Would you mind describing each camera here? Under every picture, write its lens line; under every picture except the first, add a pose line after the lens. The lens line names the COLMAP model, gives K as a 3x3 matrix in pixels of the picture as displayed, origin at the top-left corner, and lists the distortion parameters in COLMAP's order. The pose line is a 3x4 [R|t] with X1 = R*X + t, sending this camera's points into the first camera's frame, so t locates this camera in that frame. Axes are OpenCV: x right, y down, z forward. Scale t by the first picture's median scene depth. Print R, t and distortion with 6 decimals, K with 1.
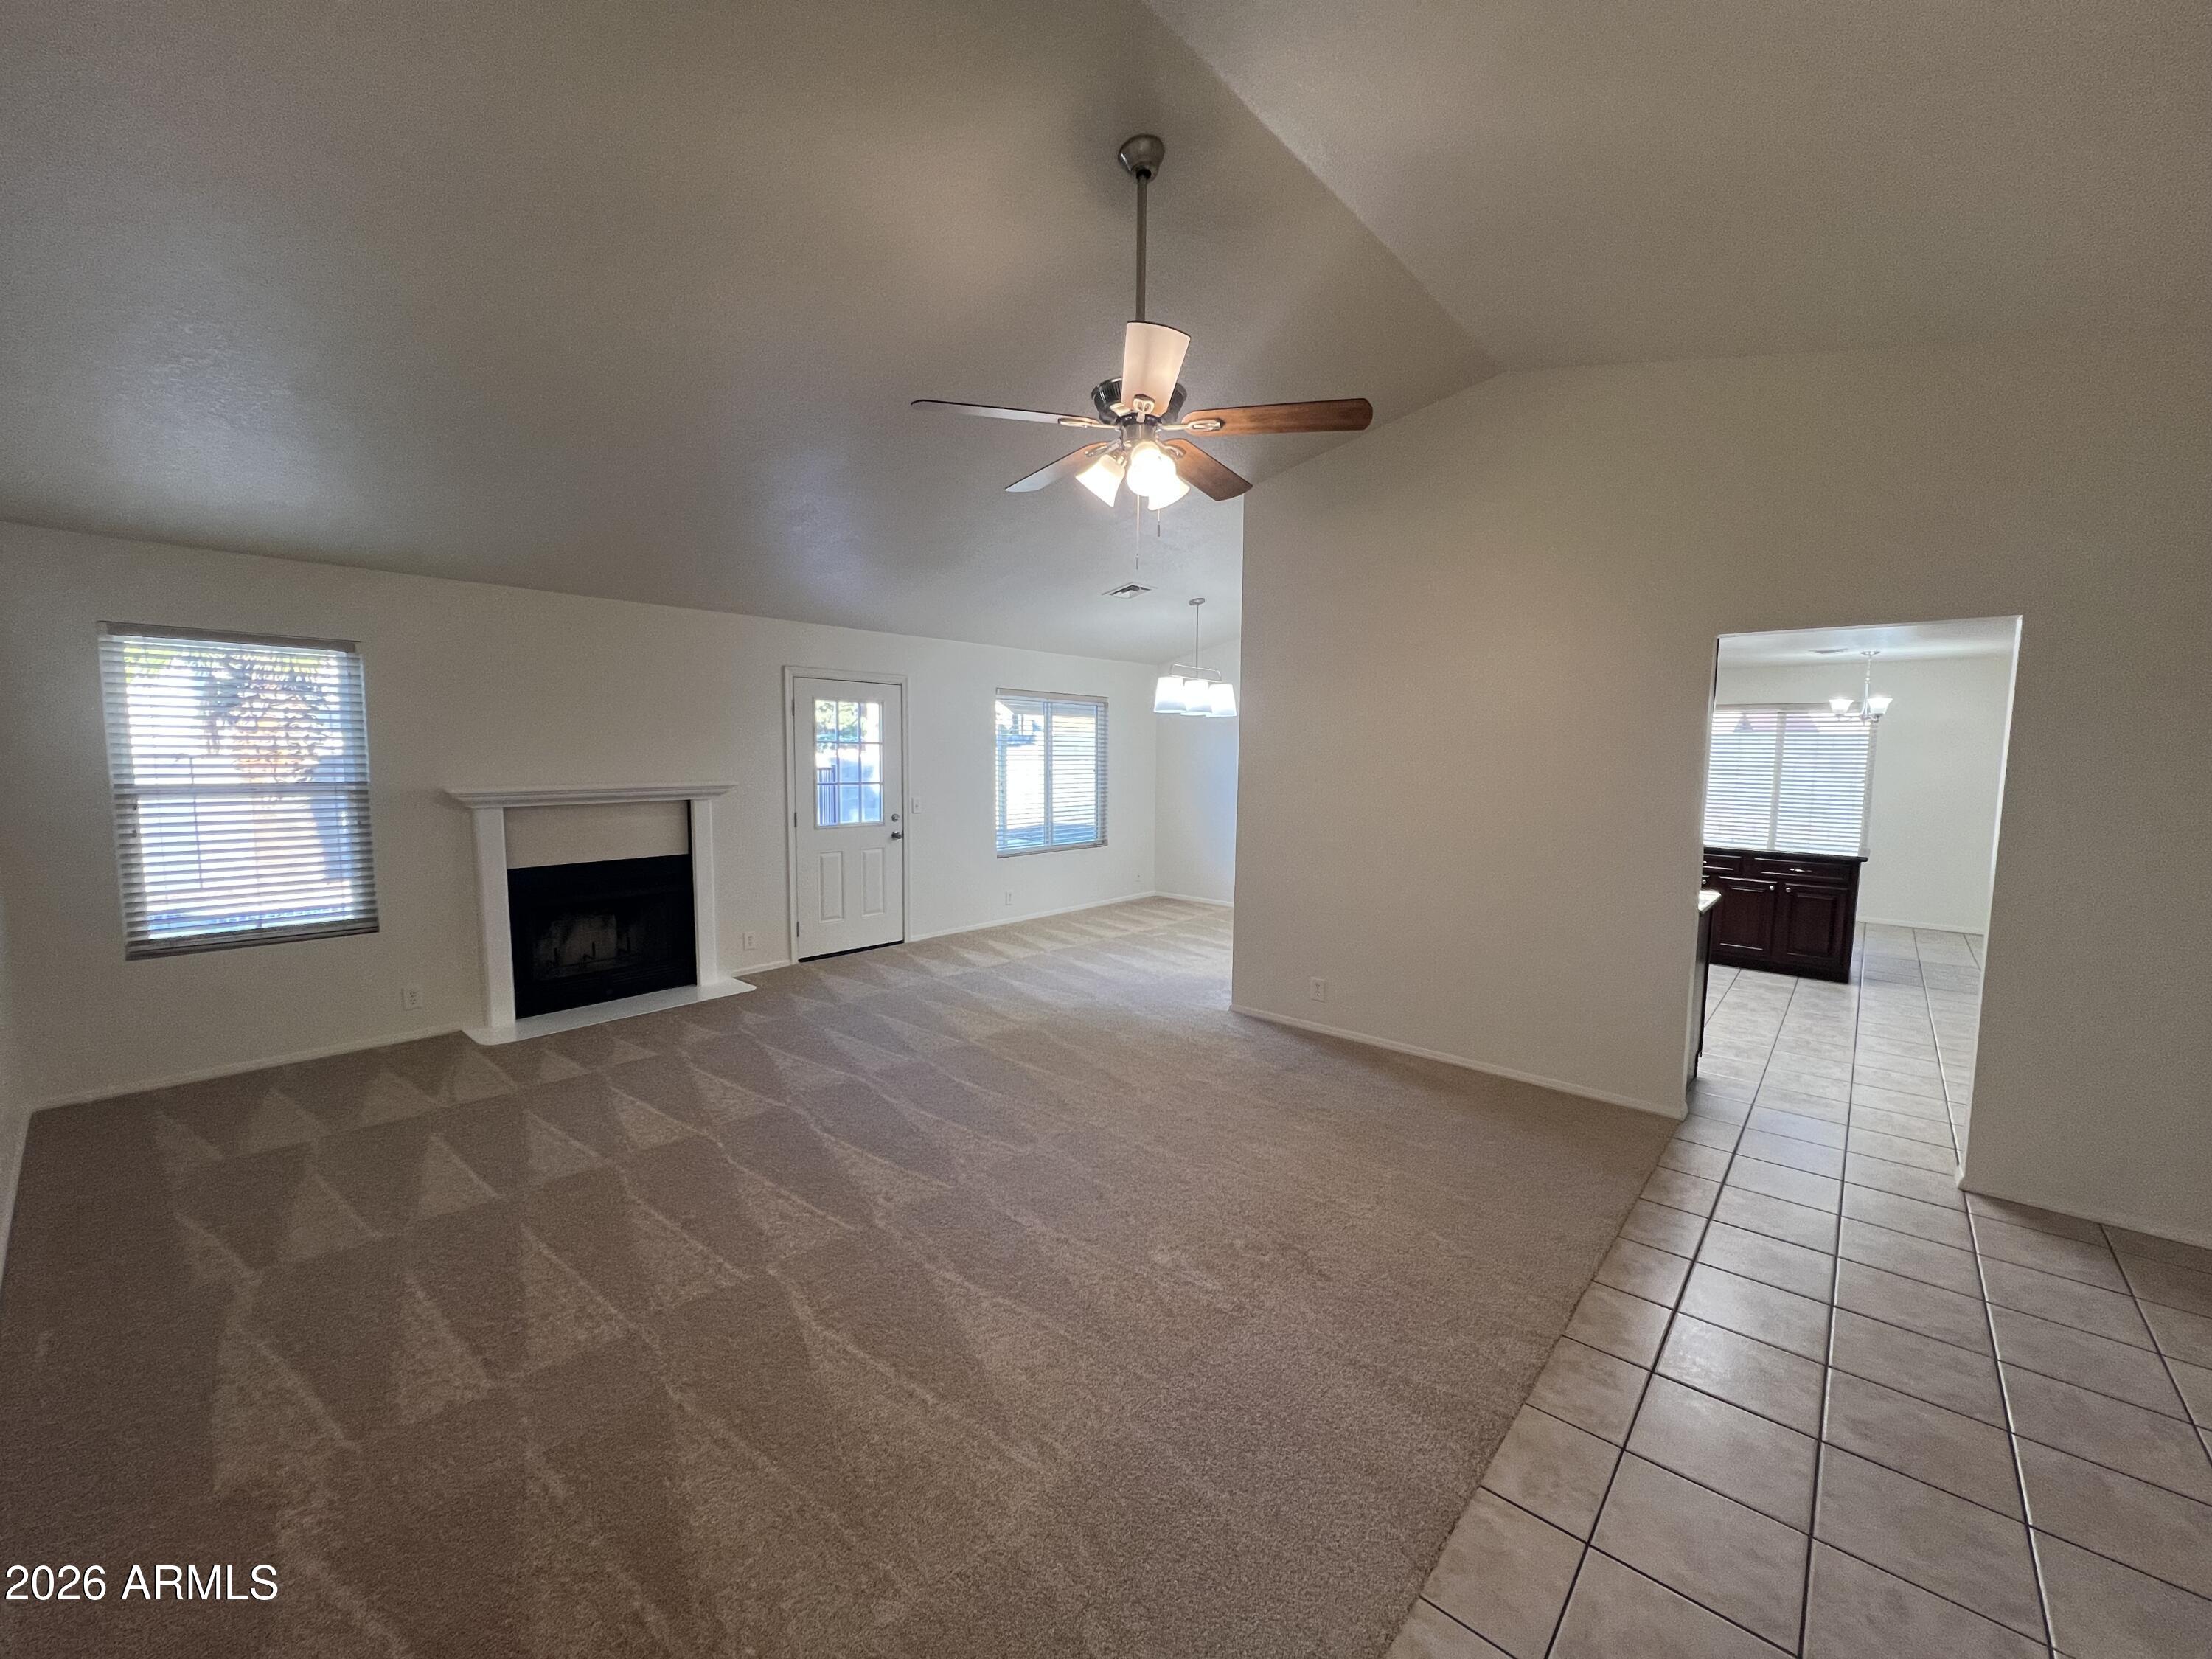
lens RADIAL K [[880.6, 0, 1106.0], [0, 880.6, 829.5], [0, 0, 1]] dist [-0.001605, -0.000462]
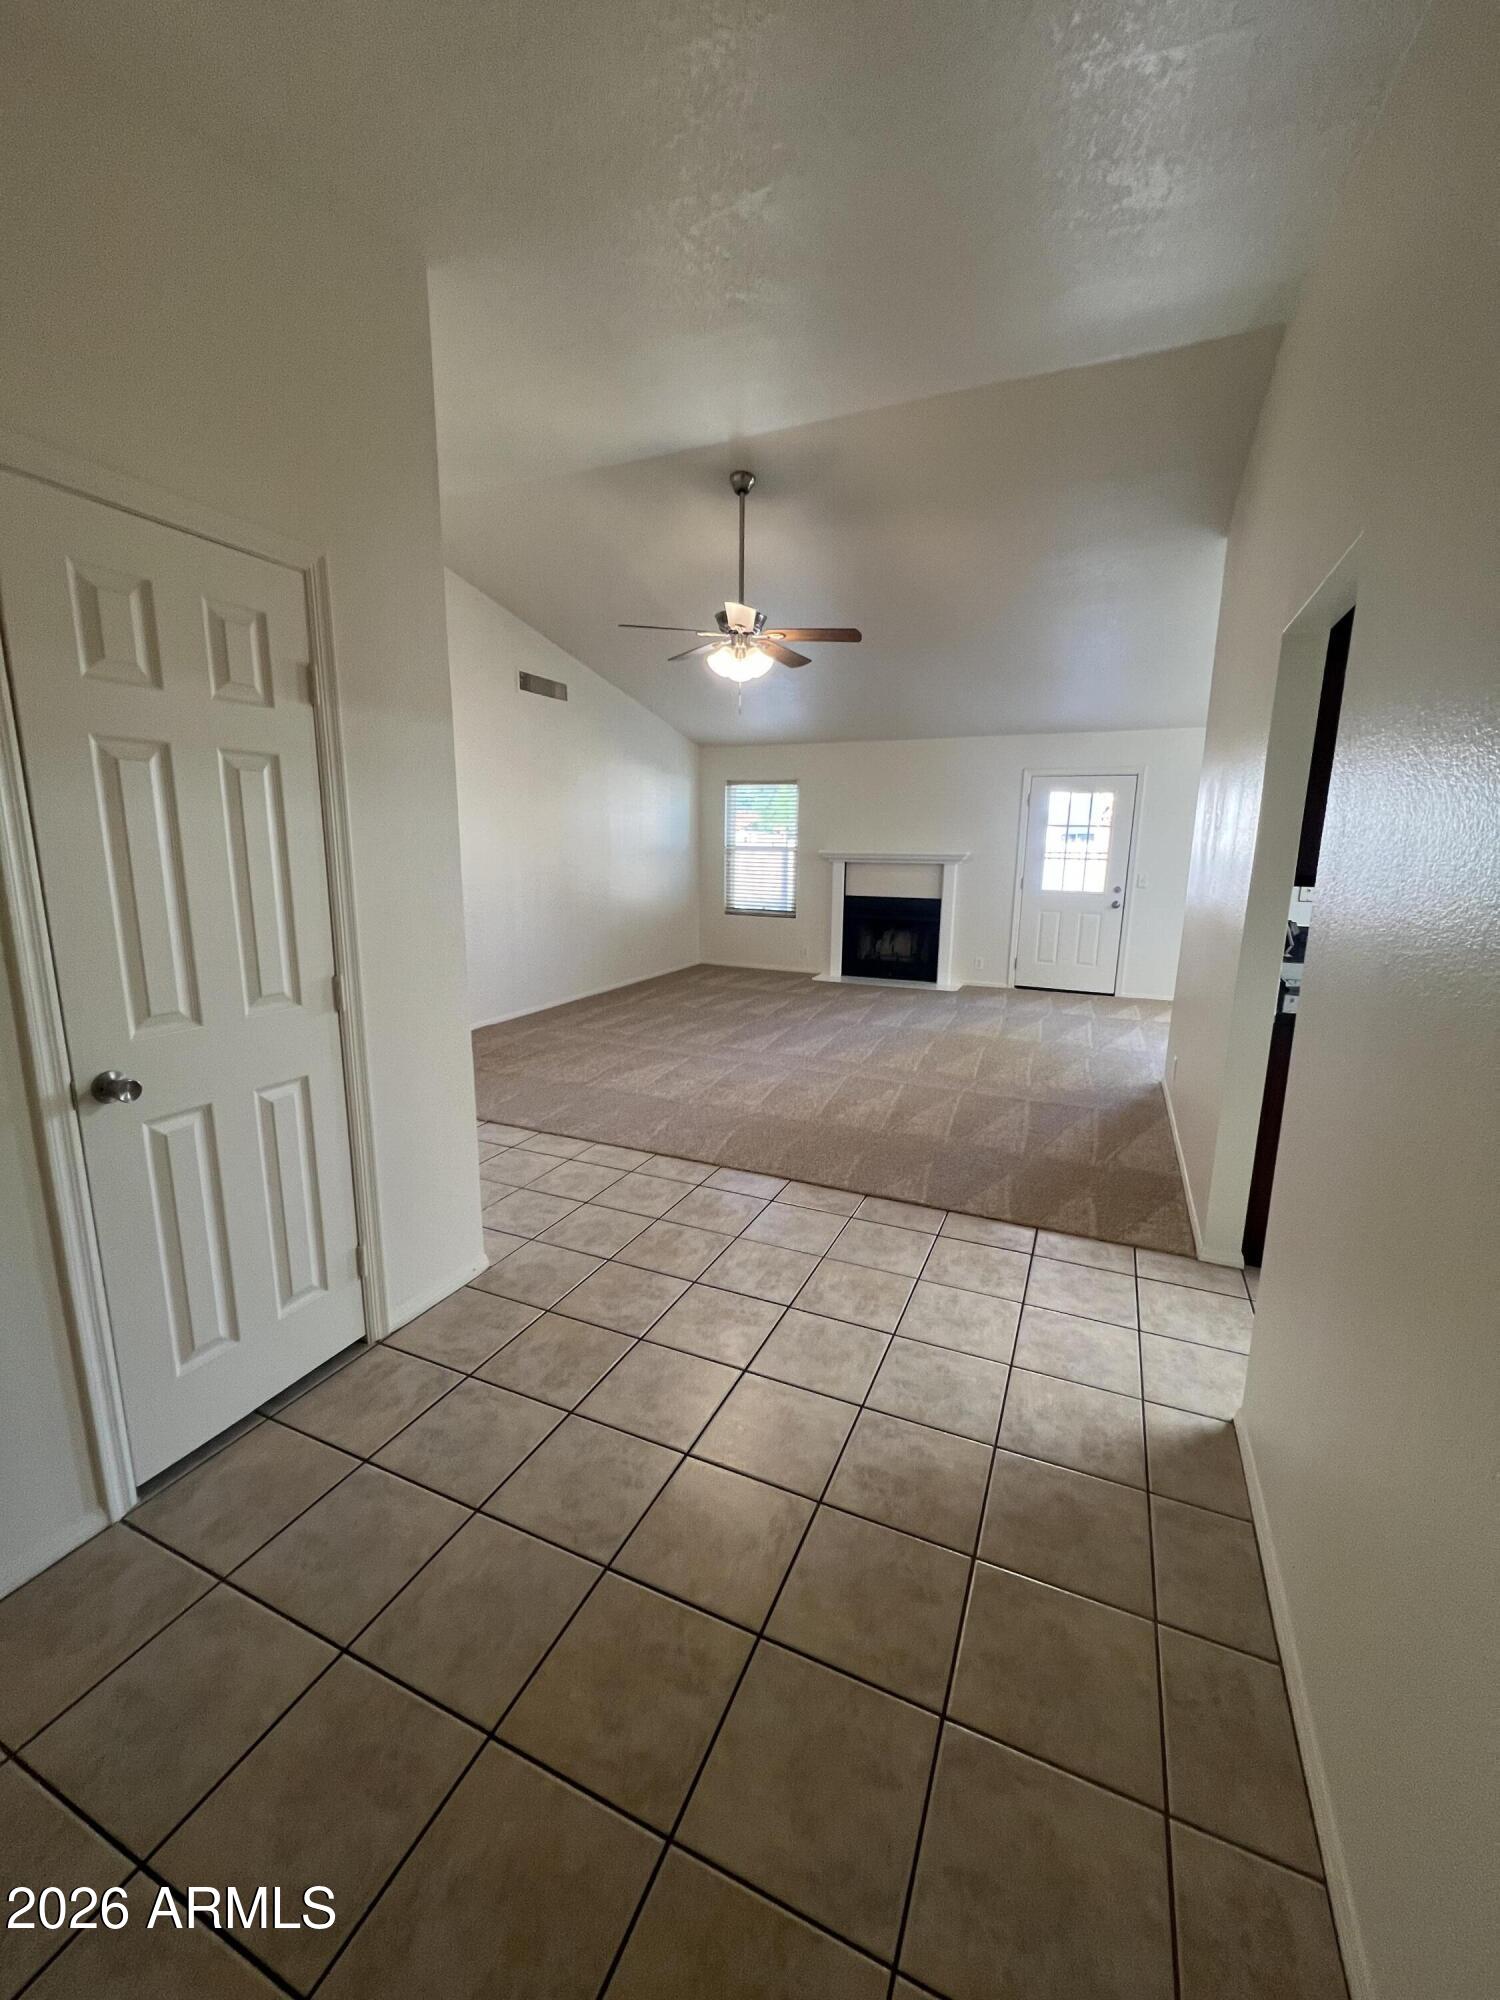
lens RADIAL K [[796.2, 0, 754.7], [0, 796.2, 998.1], [0, 0, 1]] dist [-0.001605, -0.000462]
pose [[0.304216, 0.181293, -0.935193, 0.902450], [-0.094747, 0.982614, 0.159664, 0.007184], [0.947879, 0.040034, 0.316104, 0.274903]]
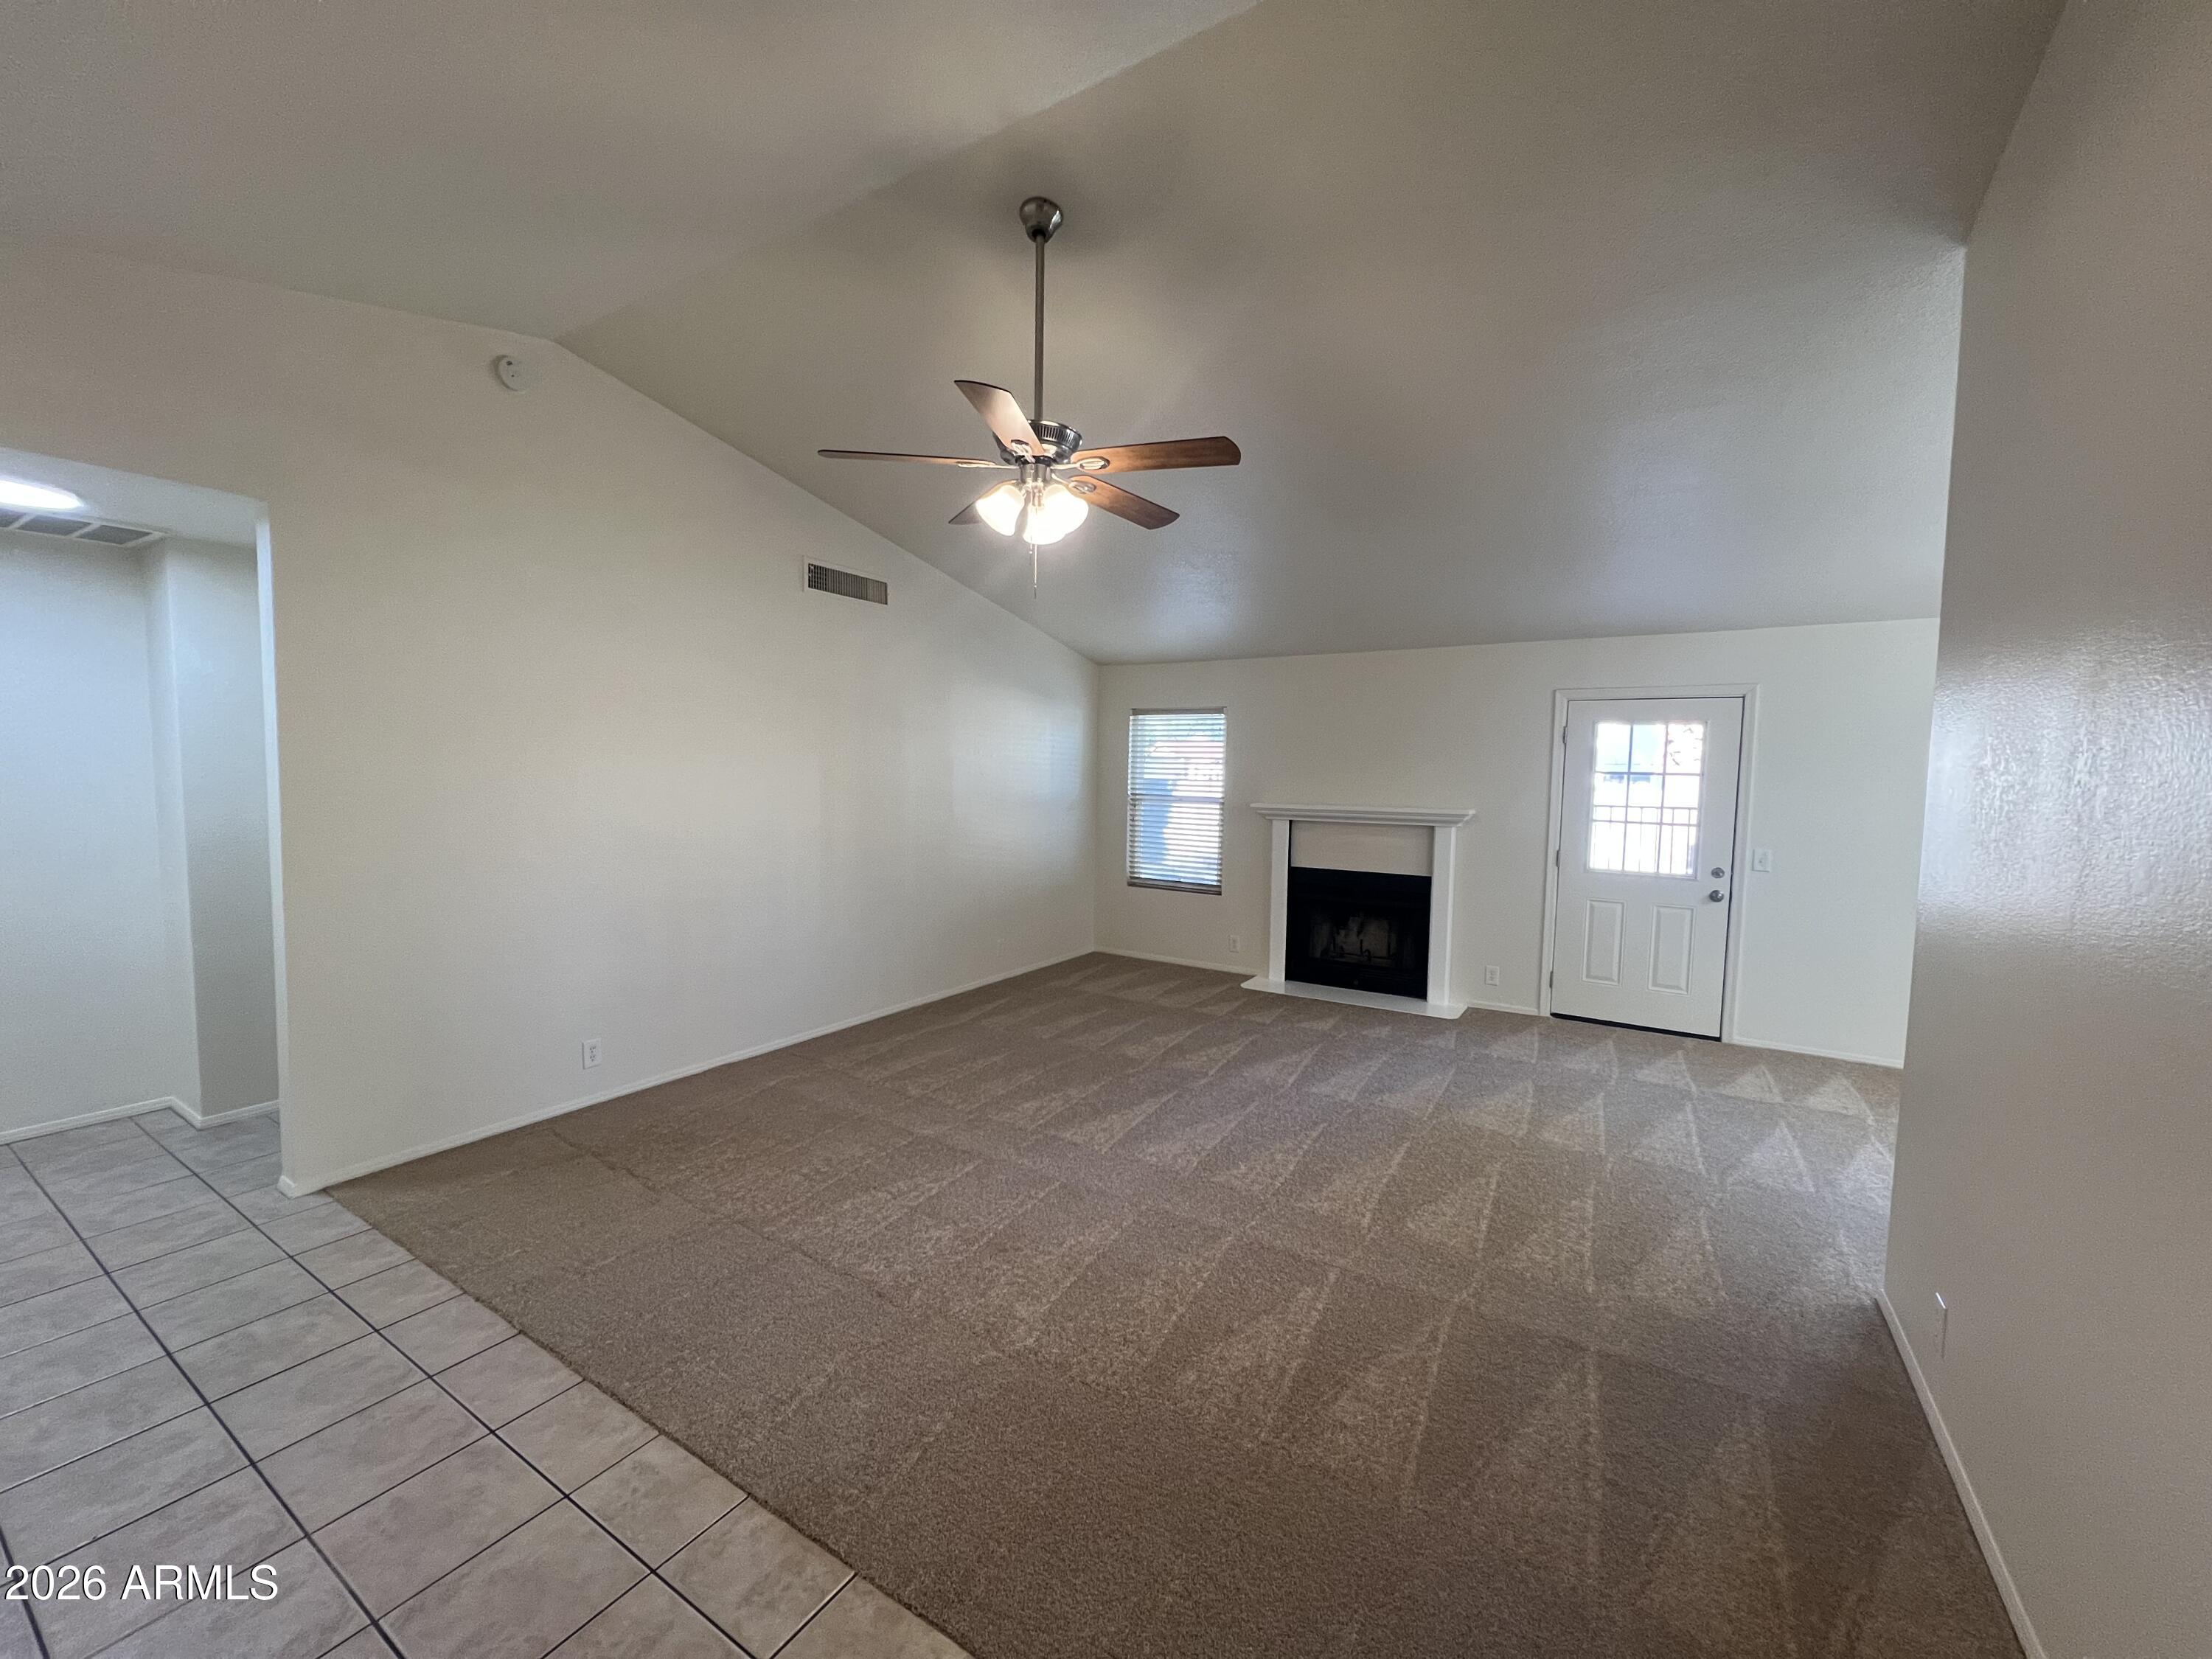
lens RADIAL K [[880.6, 0, 1106.0], [0, 880.6, 829.5], [0, 0, 1]] dist [-0.001605, -0.000462]
pose [[0.160737, 0.061506, -0.985079, 0.587109], [-0.103079, 0.993645, 0.045221, -0.042253], [0.981600, 0.094273, 0.166055, 0.489850]]
